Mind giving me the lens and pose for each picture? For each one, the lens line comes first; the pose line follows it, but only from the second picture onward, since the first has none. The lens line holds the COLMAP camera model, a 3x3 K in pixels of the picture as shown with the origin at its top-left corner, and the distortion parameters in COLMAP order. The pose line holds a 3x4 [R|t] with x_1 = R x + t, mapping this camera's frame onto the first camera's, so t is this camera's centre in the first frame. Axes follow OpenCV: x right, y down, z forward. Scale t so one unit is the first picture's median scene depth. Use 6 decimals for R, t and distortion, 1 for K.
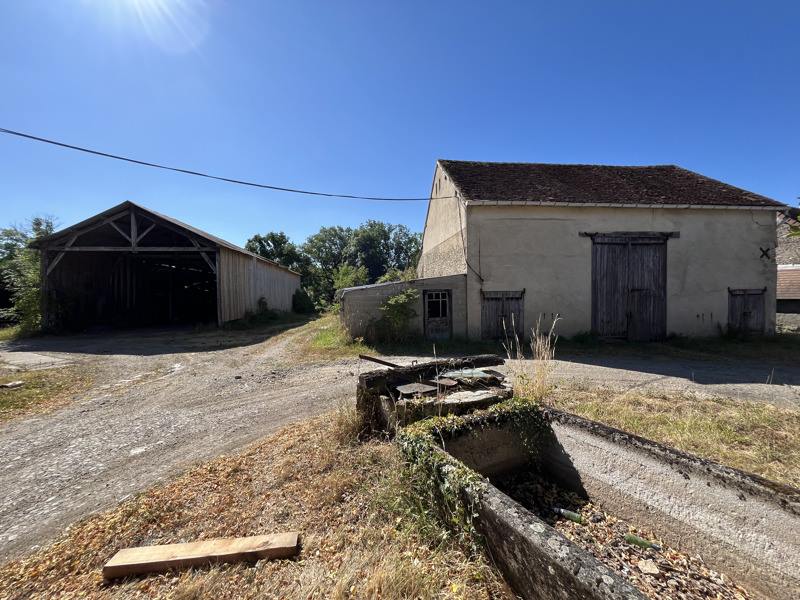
lens RADIAL K [[319.5, 0, 401.1], [0, 319.5, 302.2], [0, 0, 1]] dist [-0.000923, 0.000056]
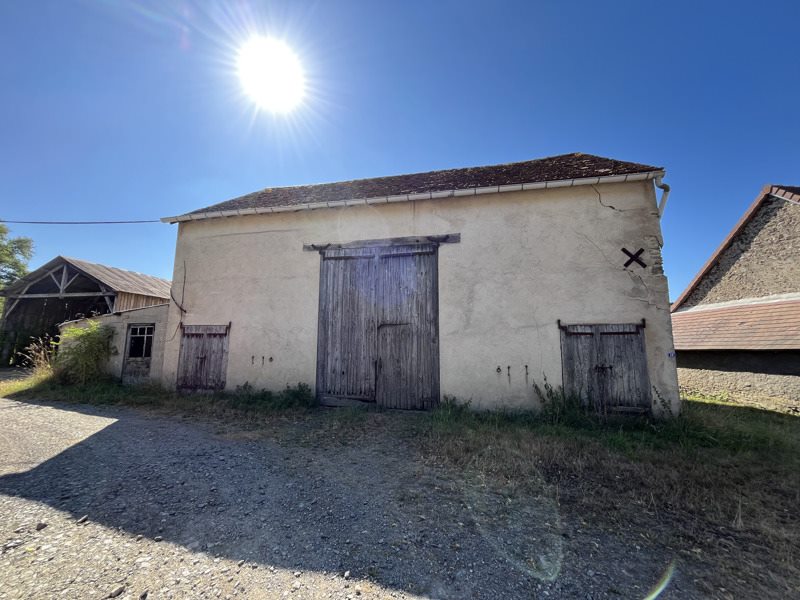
lens RADIAL K [[319.5, 0, 397.2], [0, 319.5, 300.0], [0, 0, 1]] dist [-0.000923, 0.000056]
pose [[0.950444, -0.026057, -0.309802, 0.951071], [-0.028820, 0.984806, -0.171250, 0.023023], [0.309558, 0.171692, 0.935252, 0.389649]]
